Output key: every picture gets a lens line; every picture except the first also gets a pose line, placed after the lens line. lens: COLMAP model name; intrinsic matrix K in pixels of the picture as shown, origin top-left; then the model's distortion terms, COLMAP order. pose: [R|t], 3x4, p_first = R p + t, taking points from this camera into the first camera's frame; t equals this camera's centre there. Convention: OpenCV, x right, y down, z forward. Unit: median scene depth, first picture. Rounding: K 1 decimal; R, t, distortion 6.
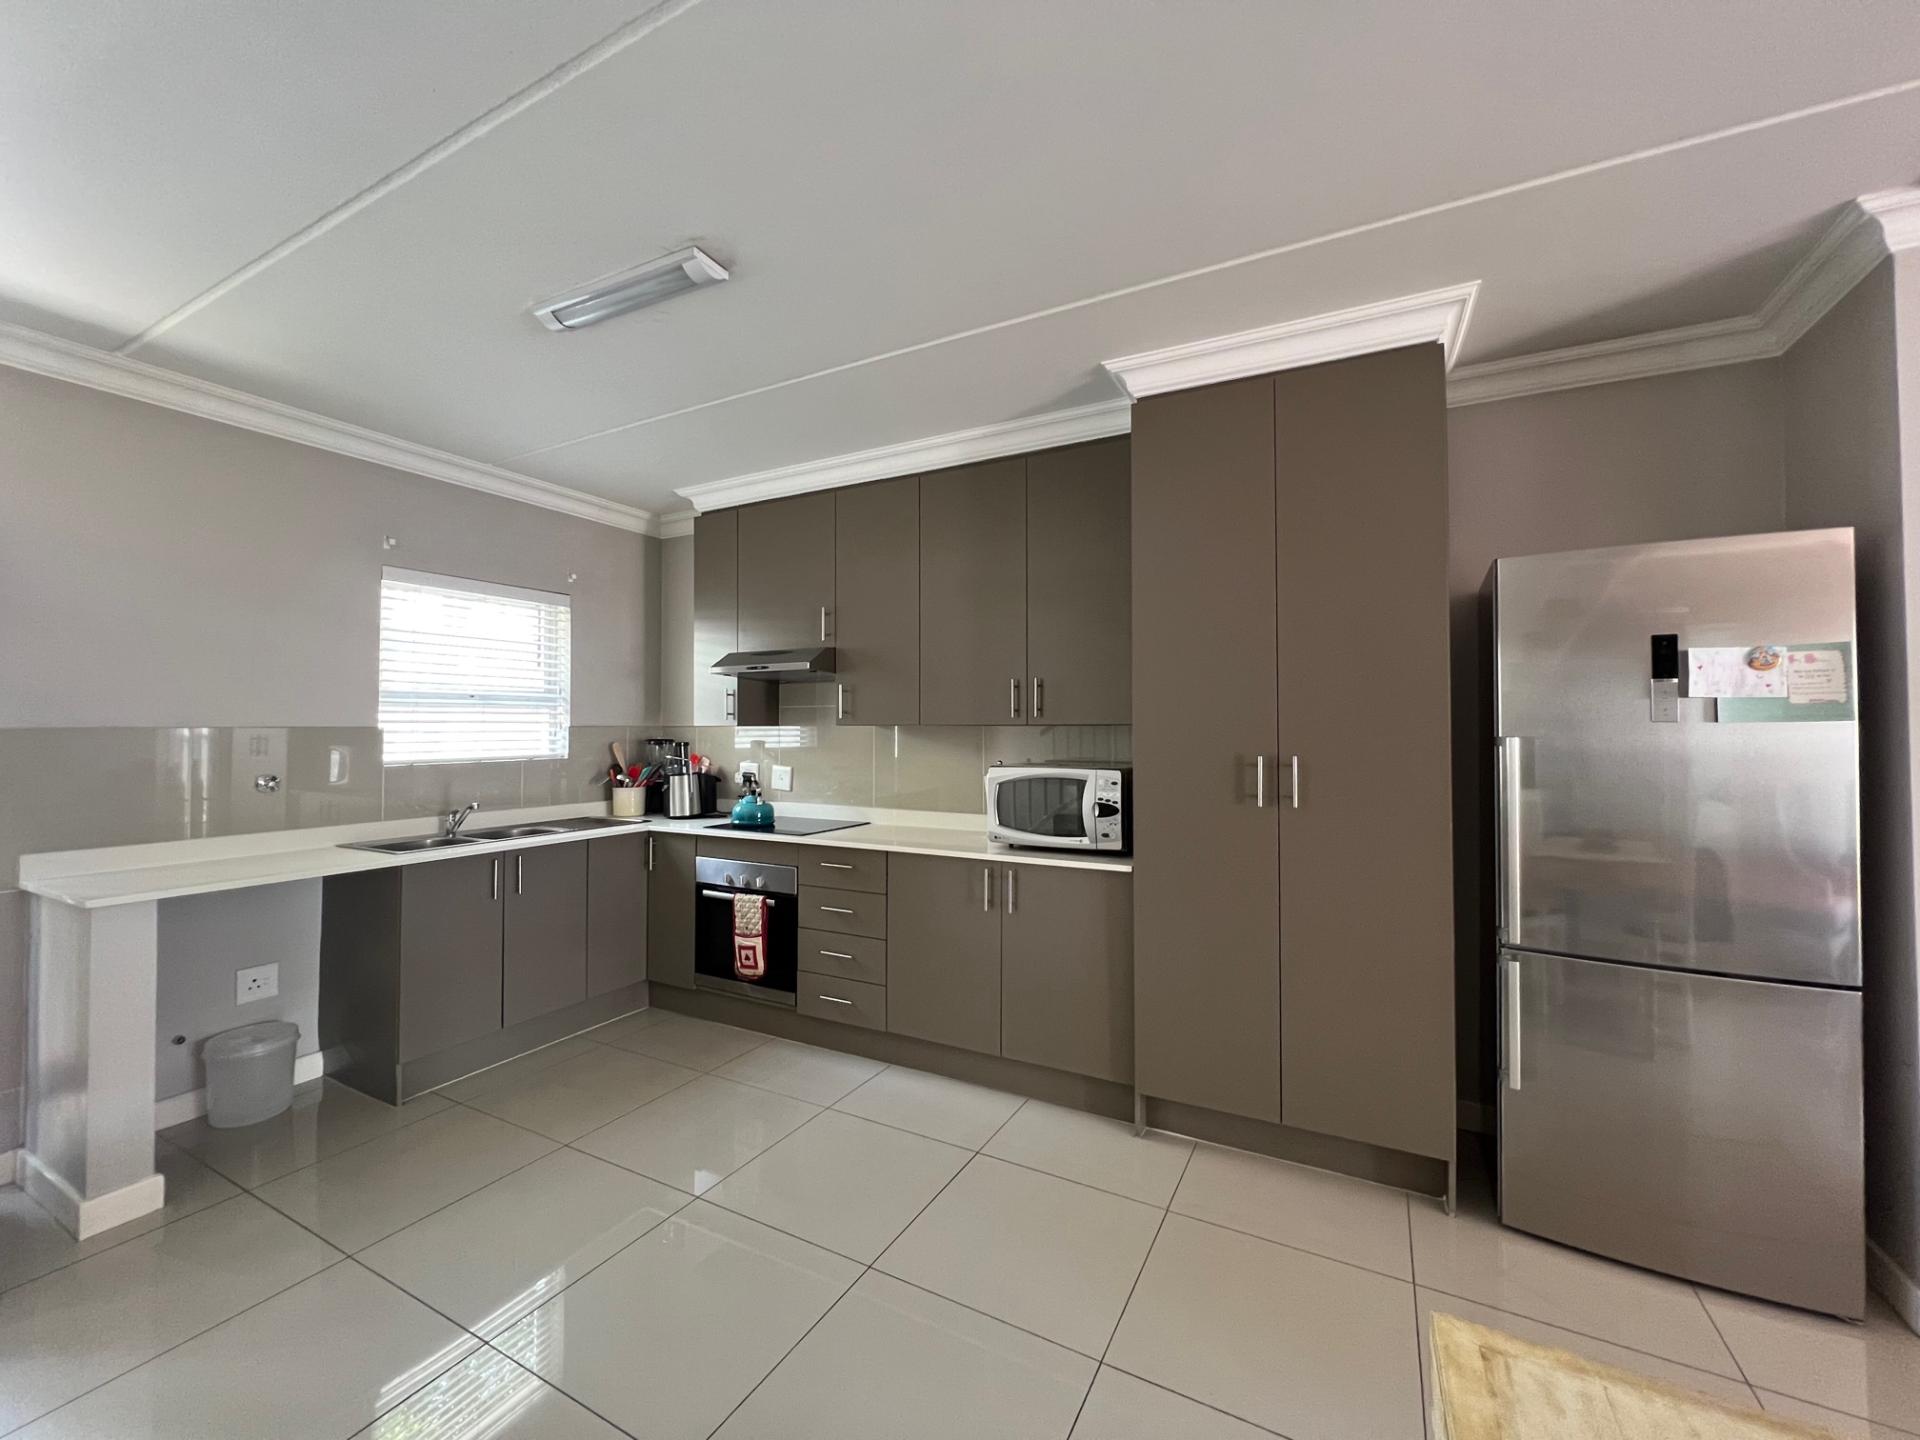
lens RADIAL K [[763.0, 0, 960.5], [0, 763.0, 717.5], [0, 0, 1]] dist [0.001133, -0.000356]
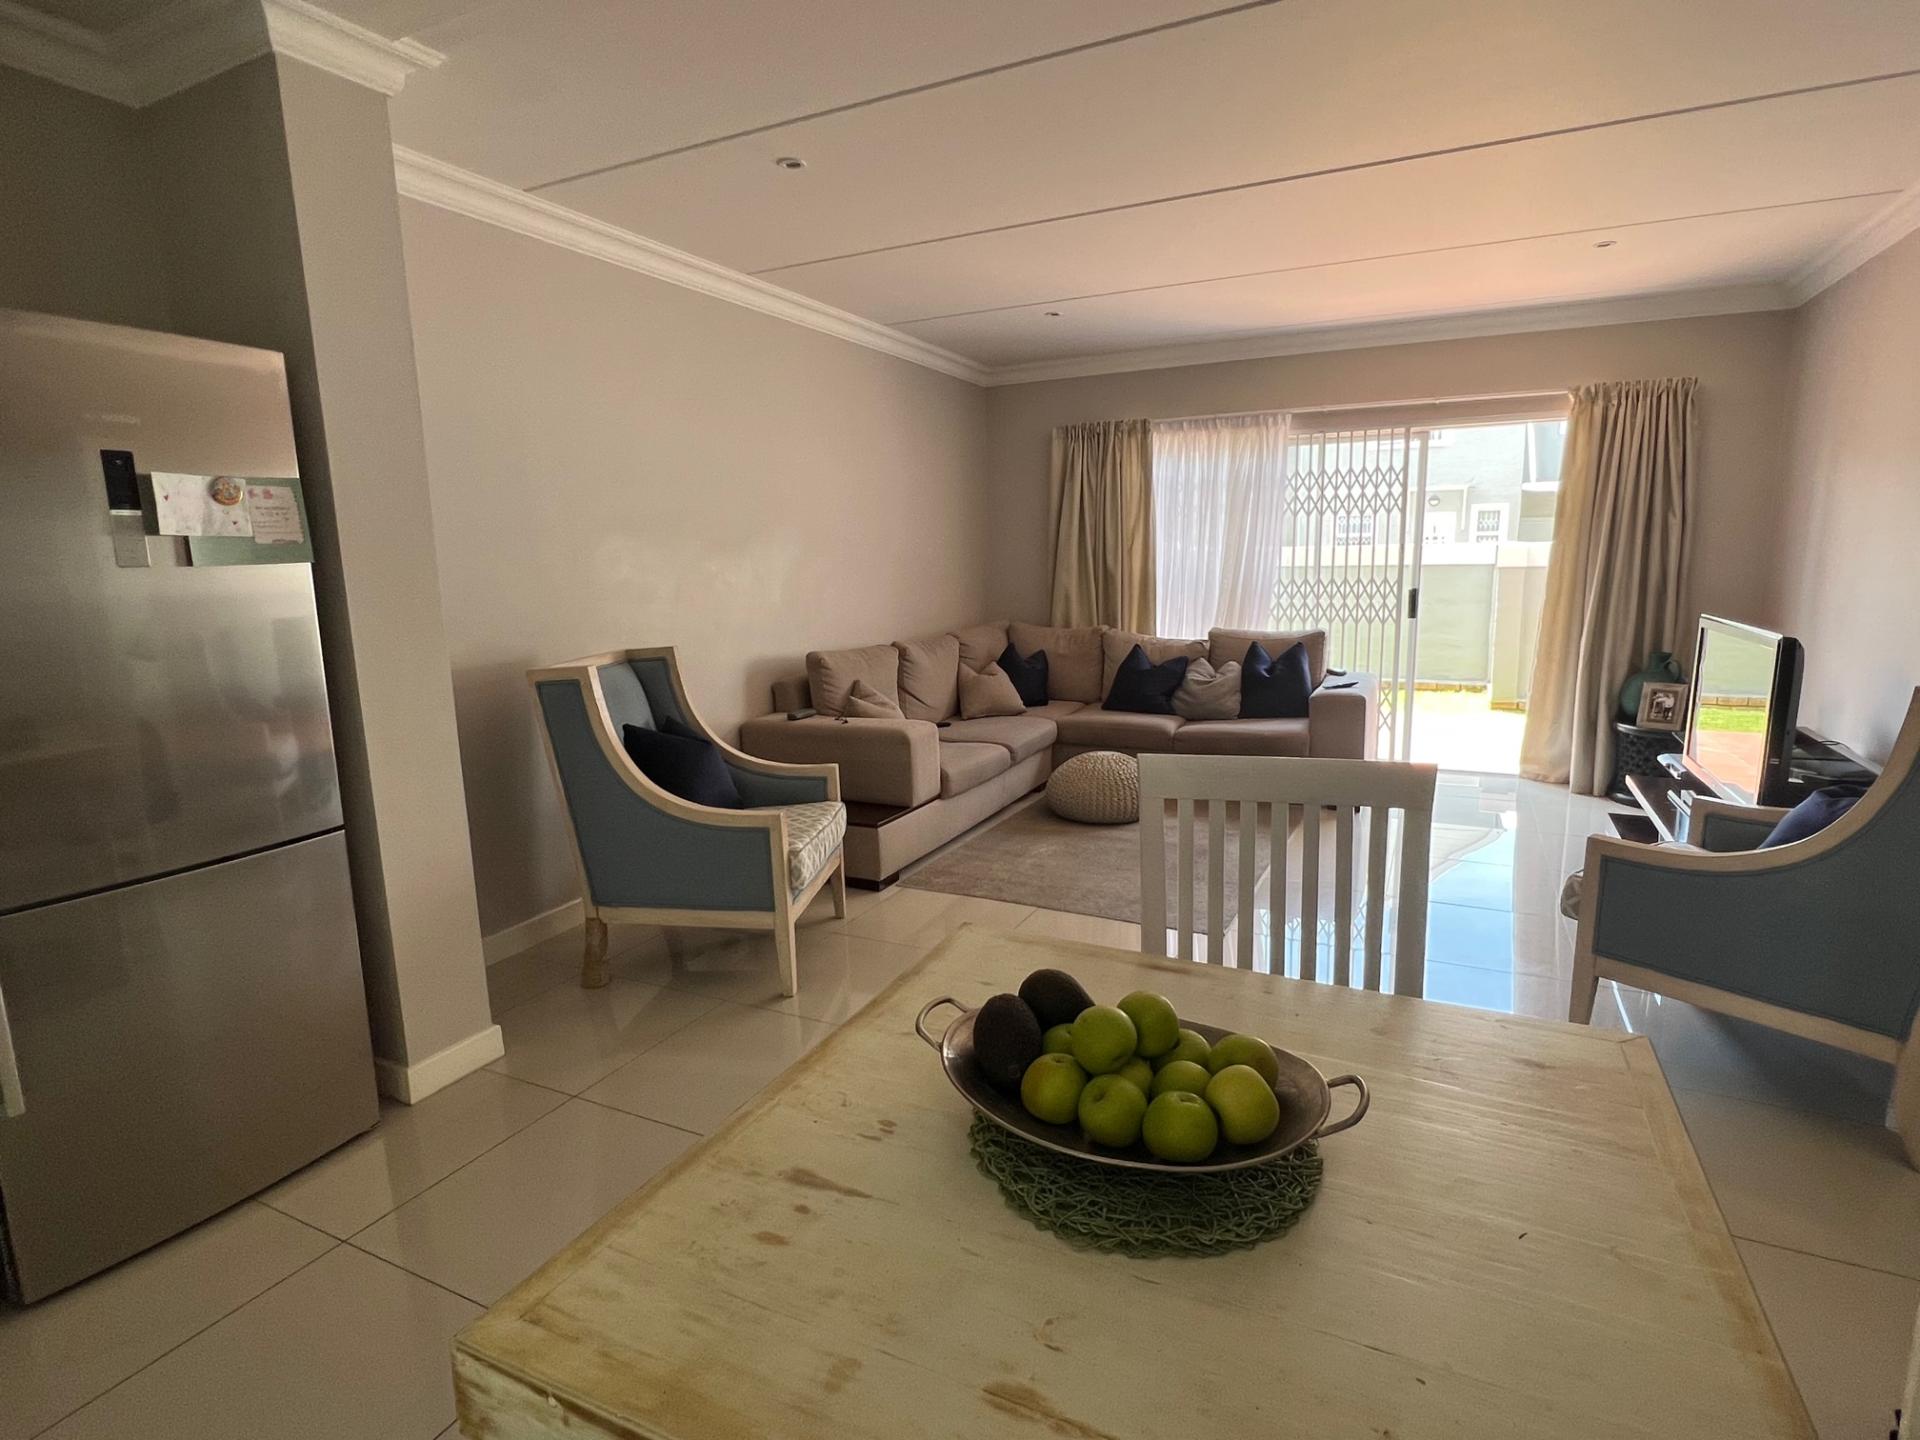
lens RADIAL K [[981.3, 0, 964.5], [0, 981.3, 716.6], [0, 0, 1]] dist [-0.001858, 0.000311]
pose [[-0.031240, -0.169812, 0.984981, -0.064682], [0.001045, 0.985456, 0.169927, -0.007222], [-0.999511, 0.006338, -0.030609, 0.109834]]
